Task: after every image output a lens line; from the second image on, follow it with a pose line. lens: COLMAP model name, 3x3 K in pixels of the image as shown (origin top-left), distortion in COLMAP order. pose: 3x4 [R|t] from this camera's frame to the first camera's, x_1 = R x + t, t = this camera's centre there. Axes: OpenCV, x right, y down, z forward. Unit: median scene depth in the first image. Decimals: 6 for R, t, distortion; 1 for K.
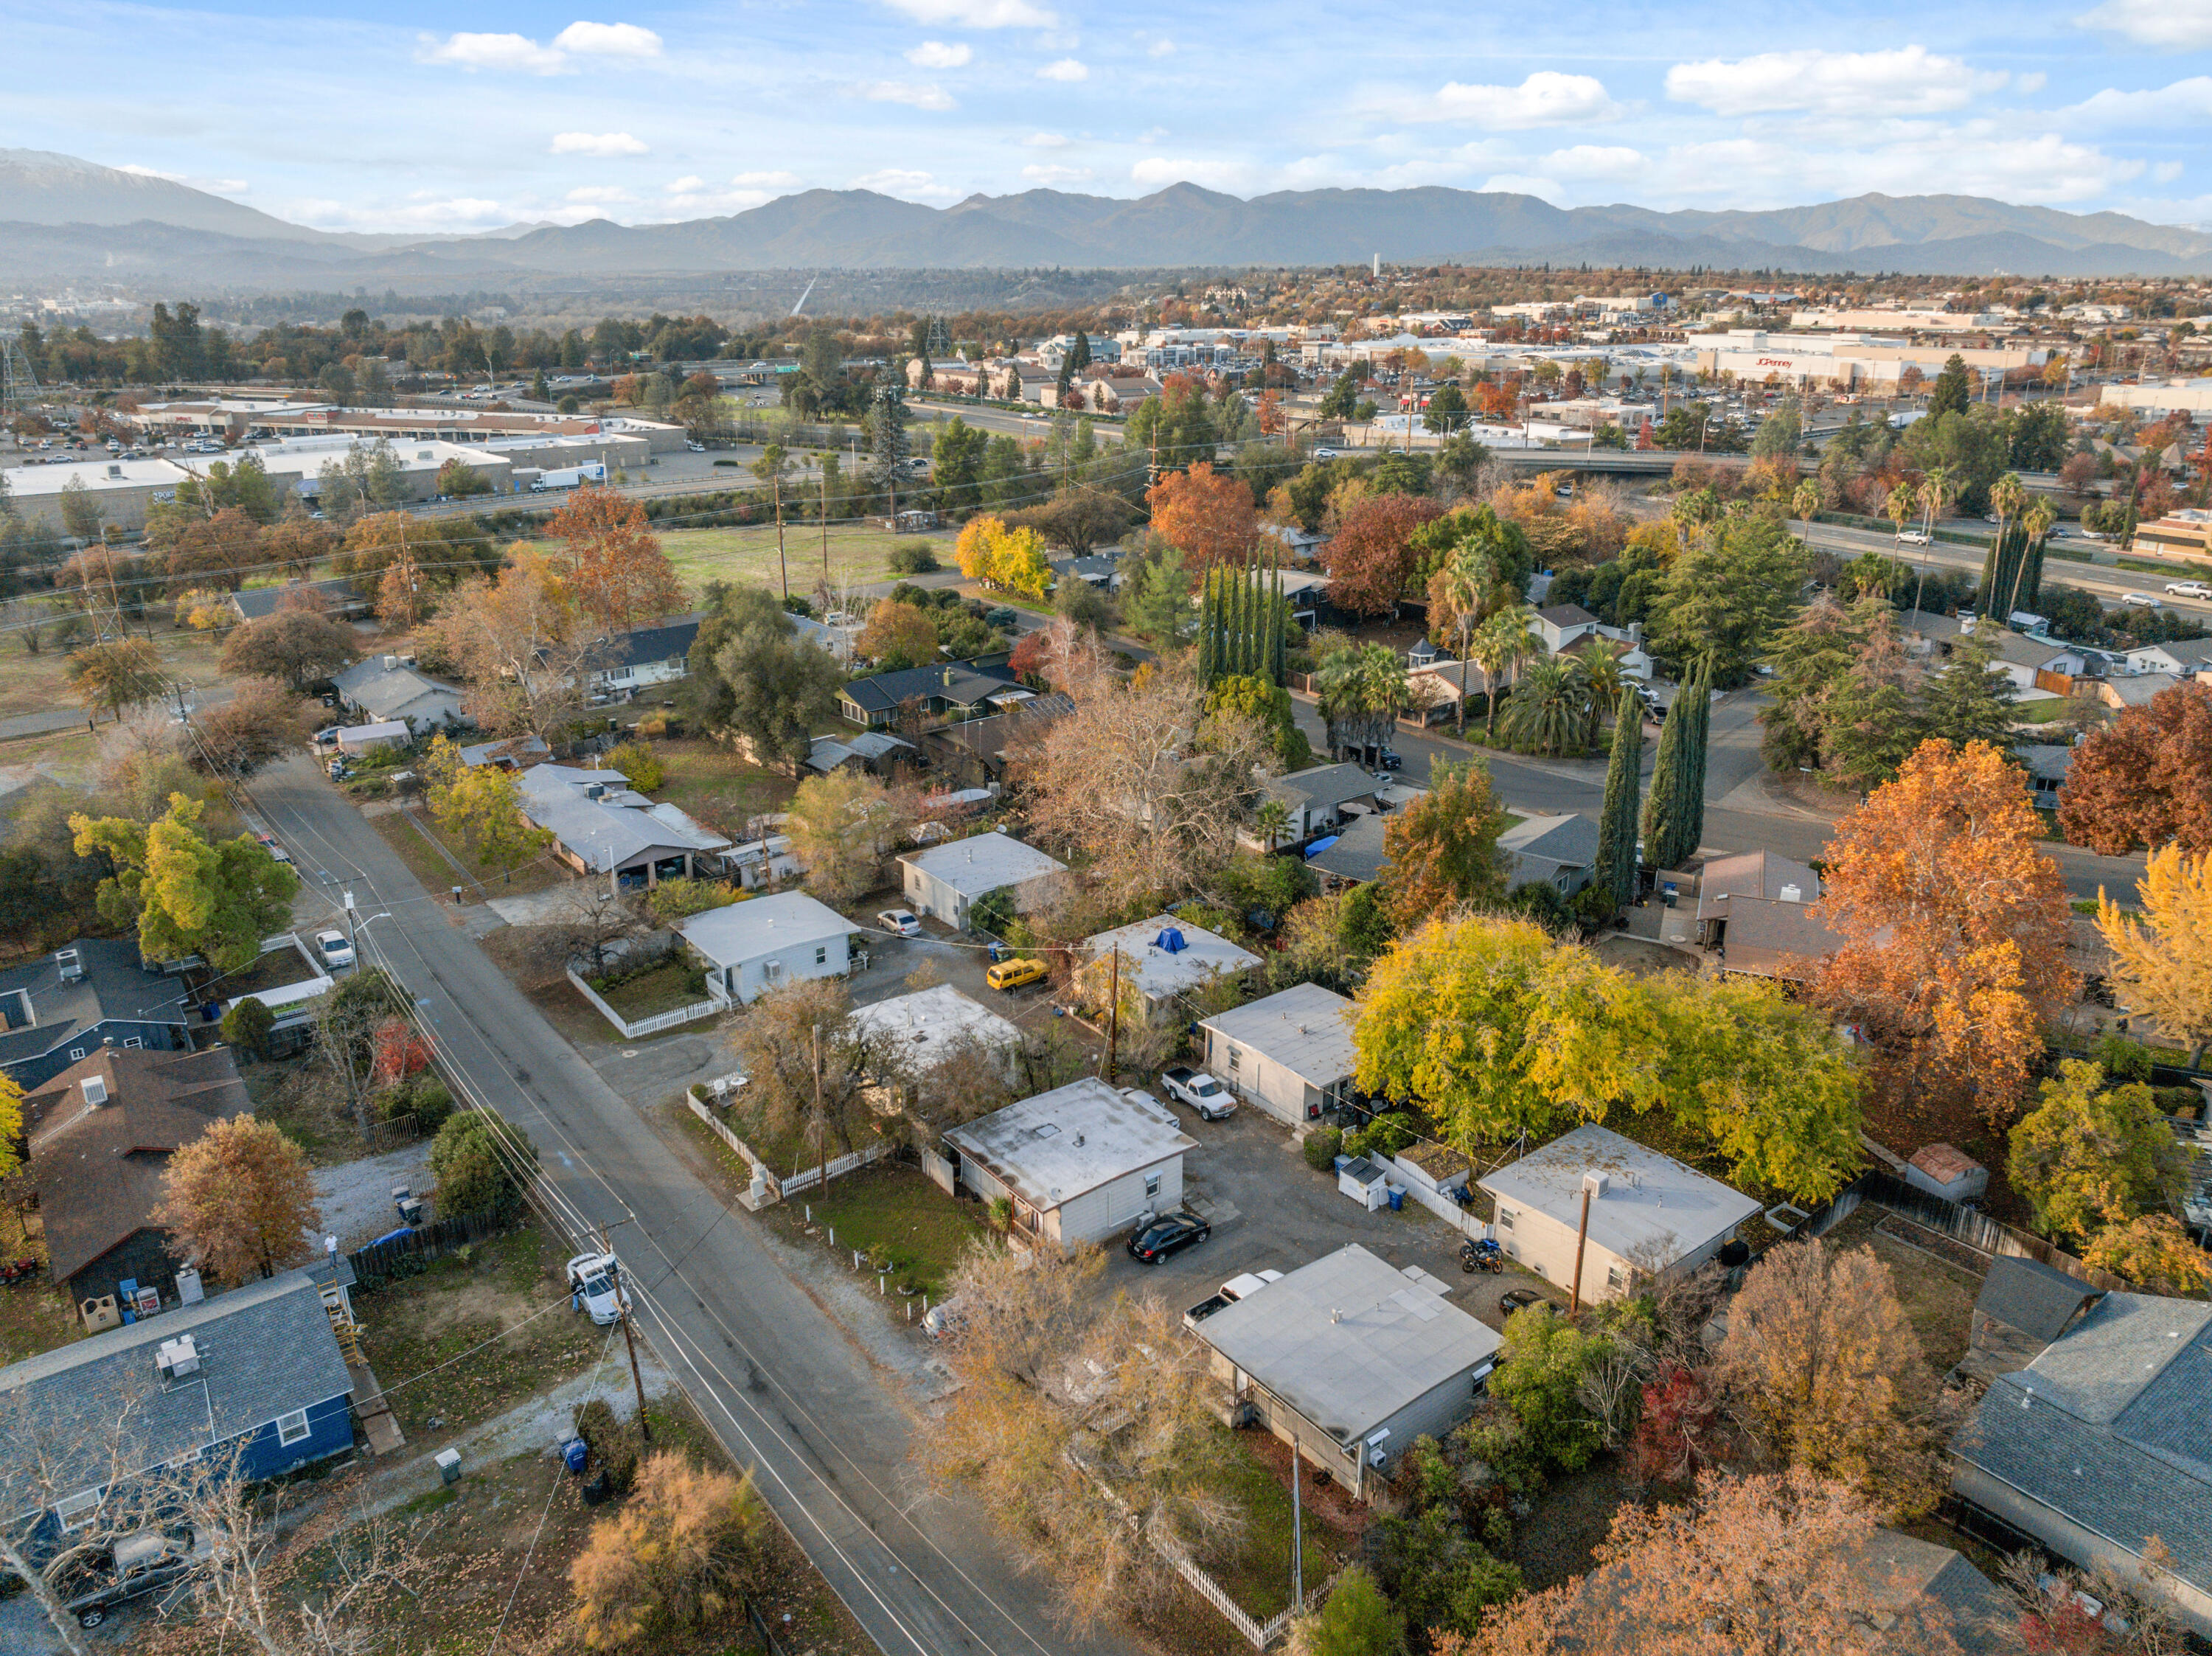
lens RADIAL K [[1550.7, 0, 1118.3], [0, 1550.7, 822.0], [0, 0, 1]] dist [-0.036130, -0.000883]
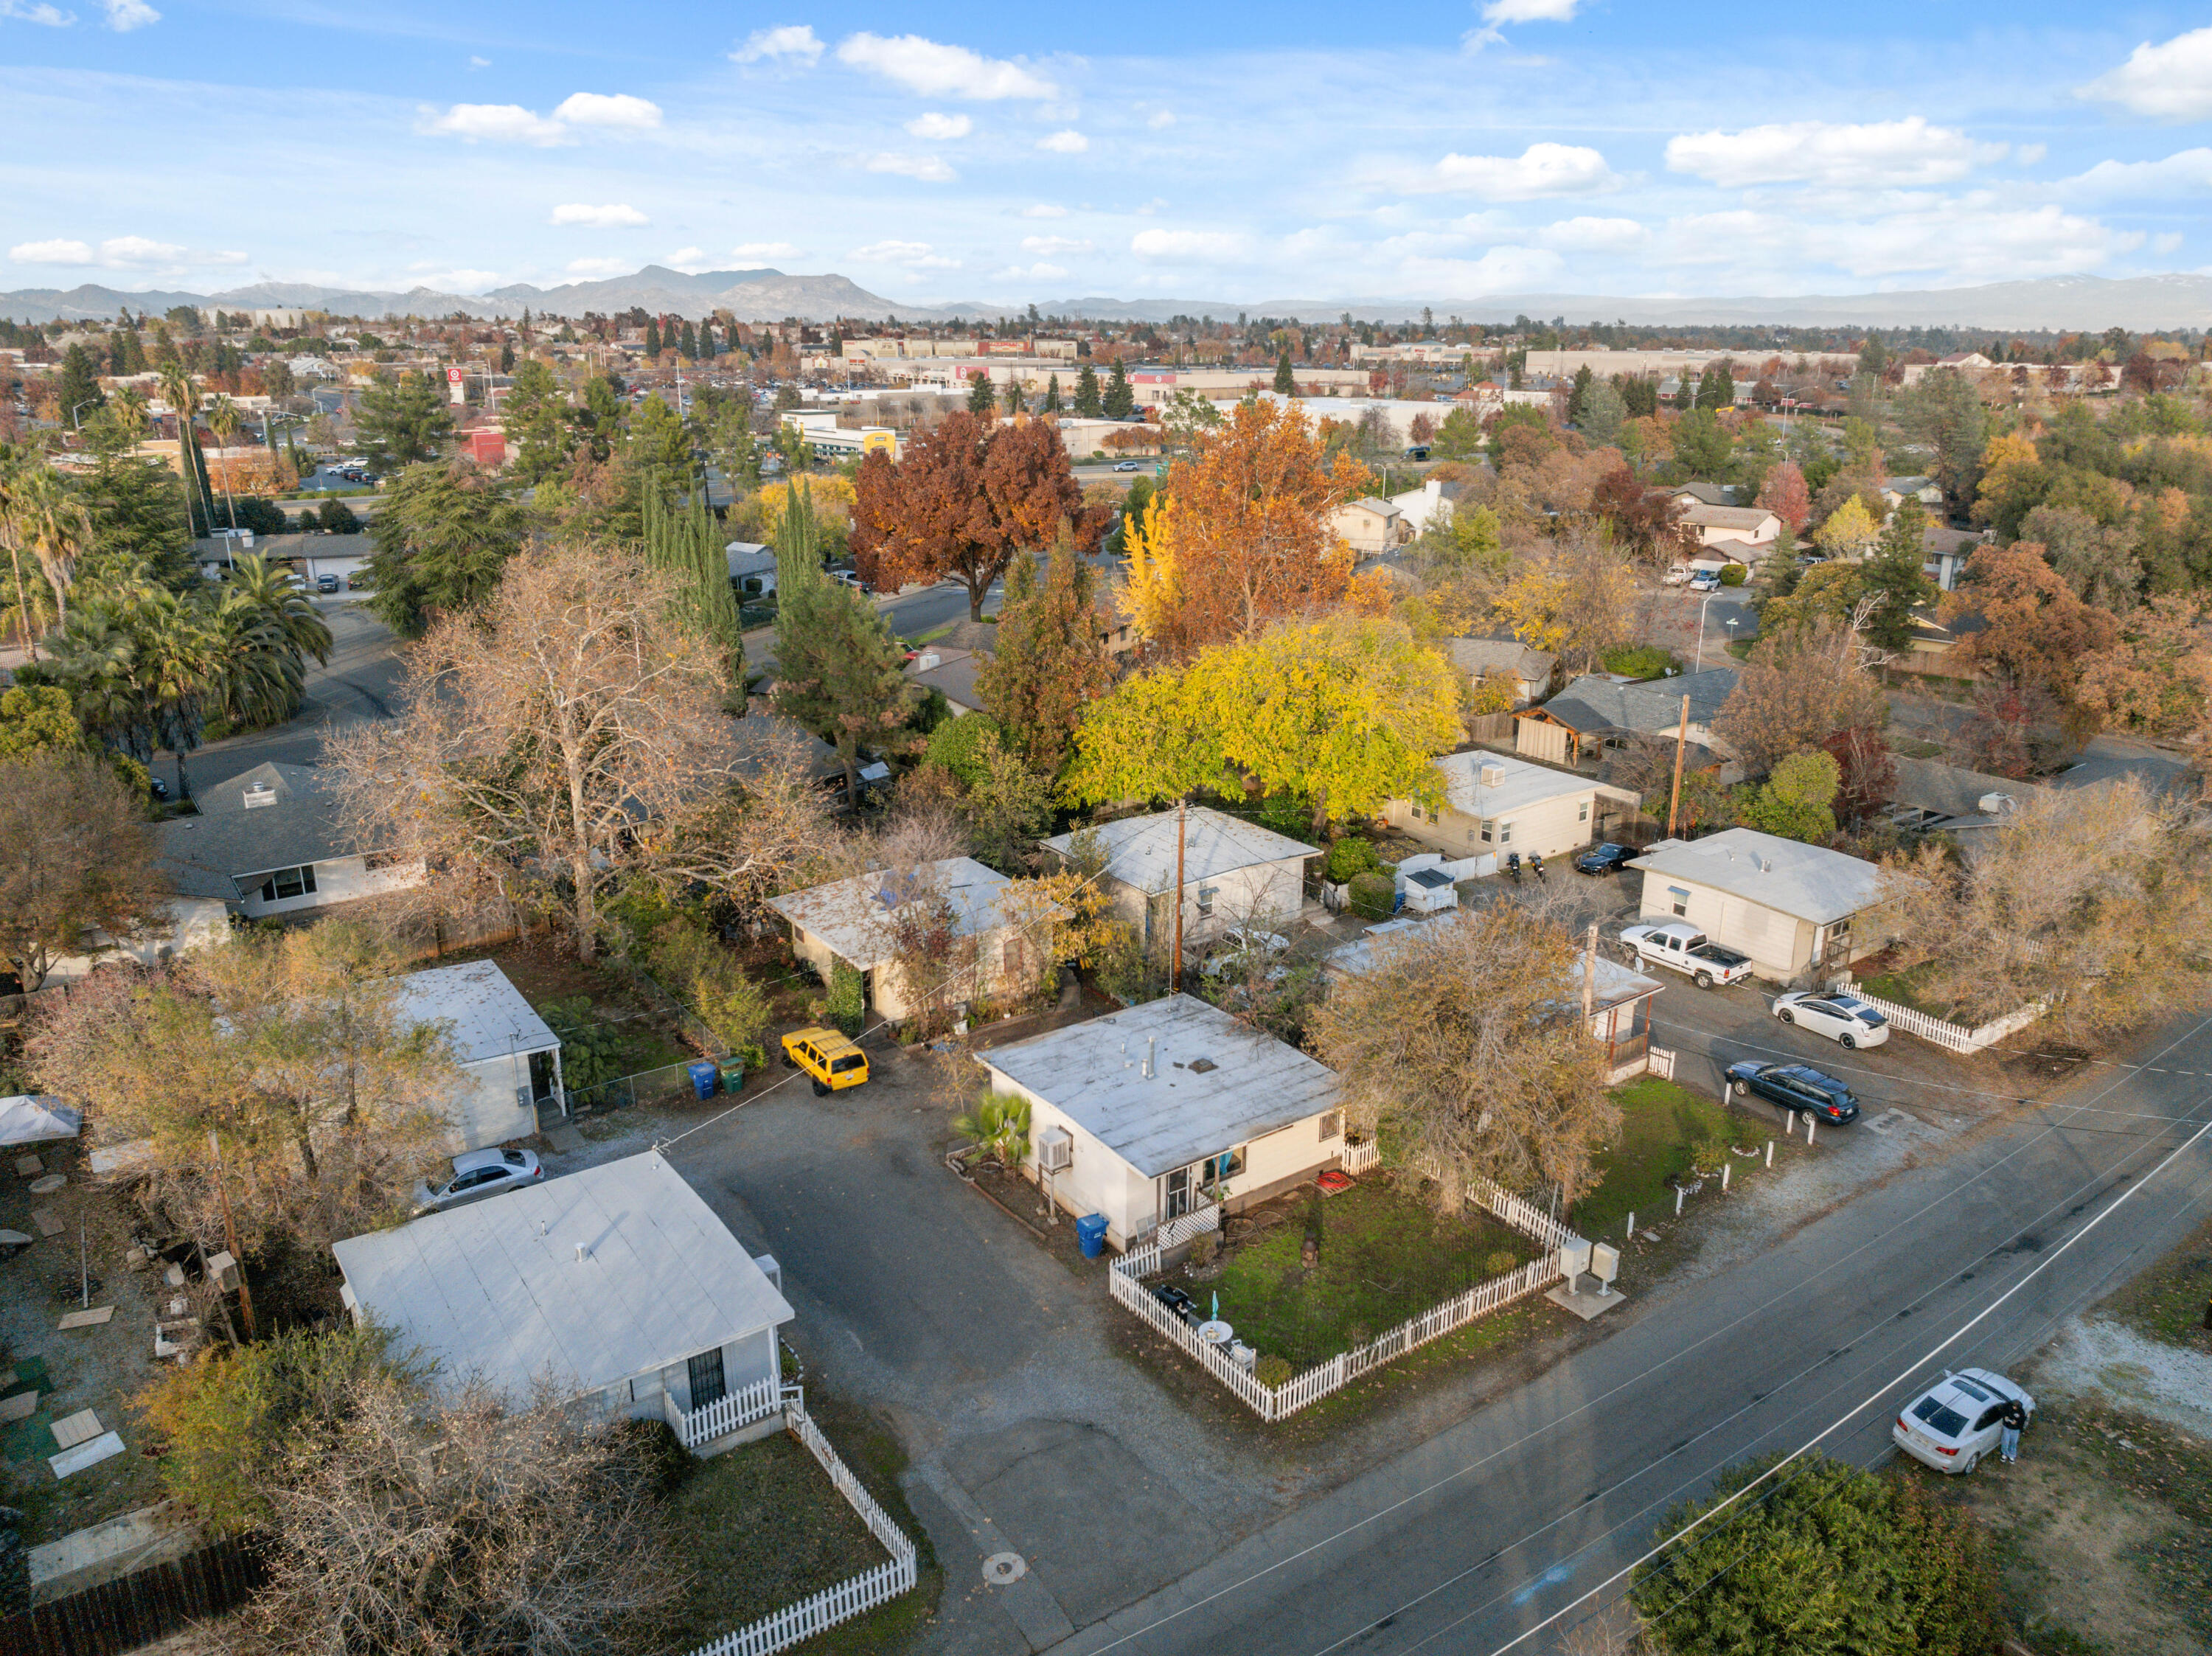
lens RADIAL K [[1550.7, 0, 1118.3], [0, 1550.7, 822.0], [0, 0, 1]] dist [-0.036130, -0.000883]
pose [[0.045454, -0.302086, 0.952196, -0.560975], [0.332591, 0.903378, 0.270722, -0.092231], [-0.941975, 0.304387, 0.141533, 0.799721]]
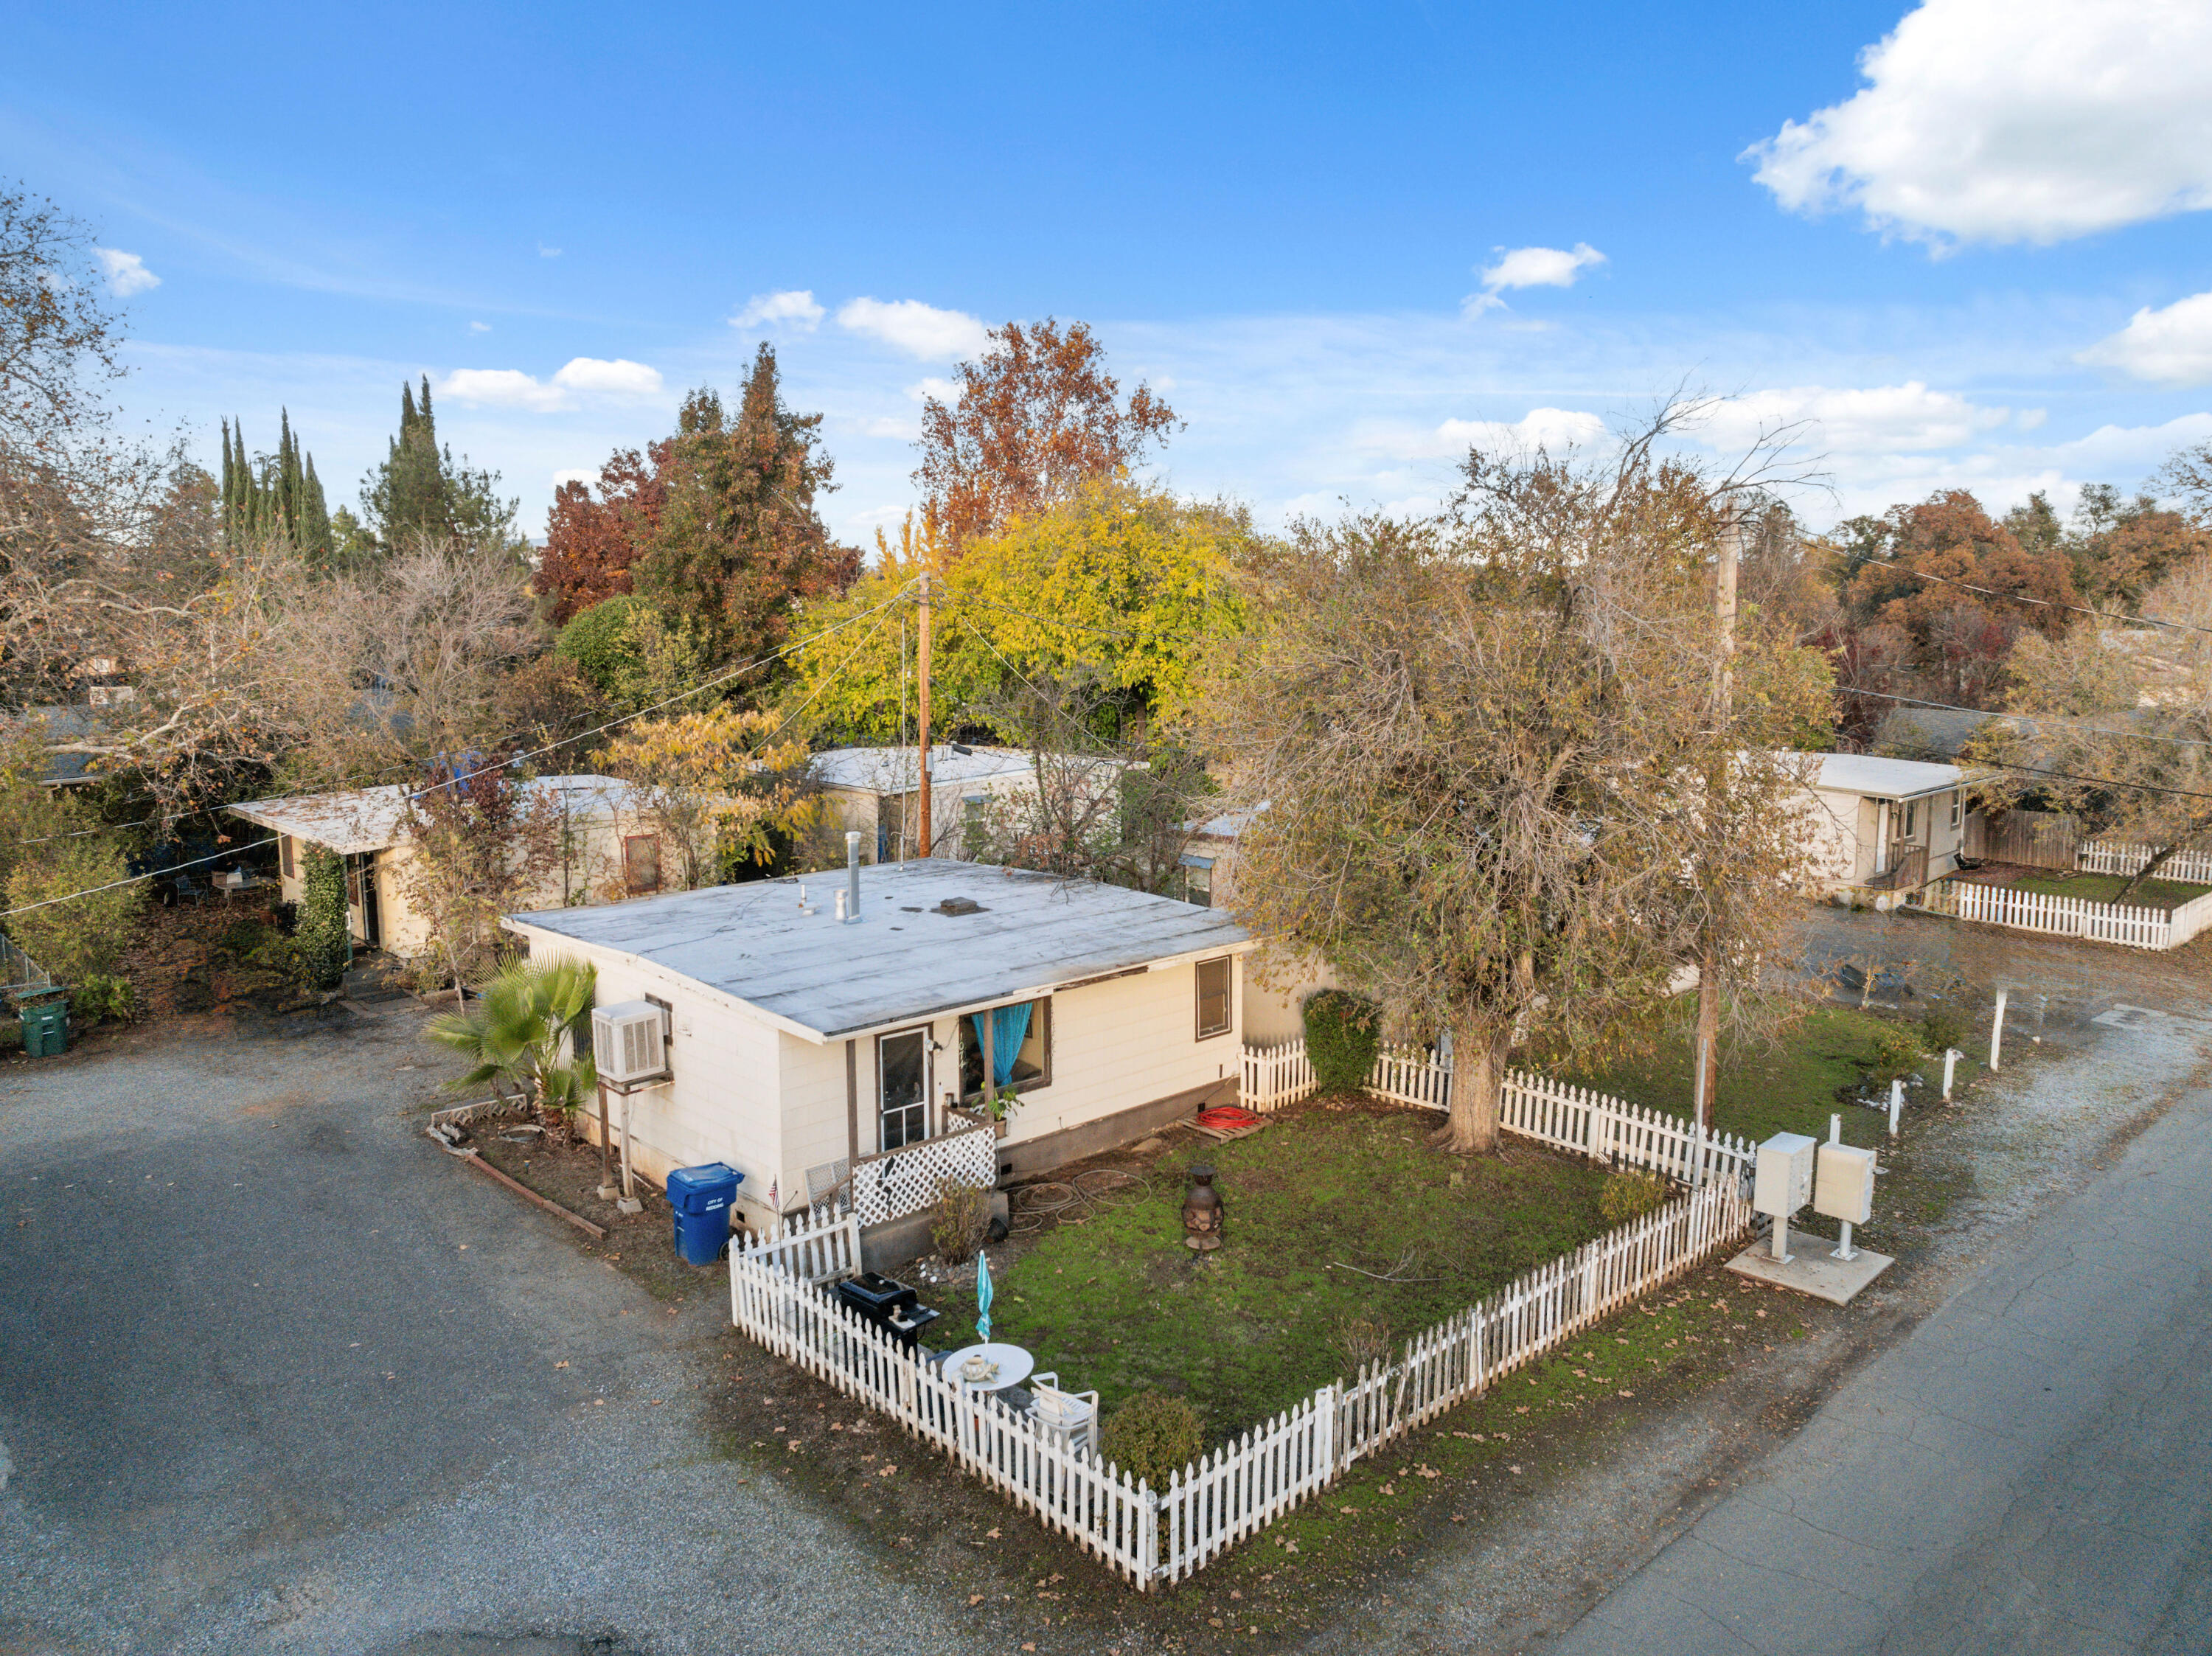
lens RADIAL K [[1550.7, 0, 1118.3], [0, 1550.7, 822.0], [0, 0, 1]] dist [-0.036130, -0.000883]
pose [[-0.093512, -0.141906, 0.985453, -0.358872], [0.333165, 0.928268, 0.165286, 0.075607], [-0.938220, 0.343775, -0.039526, 0.849162]]
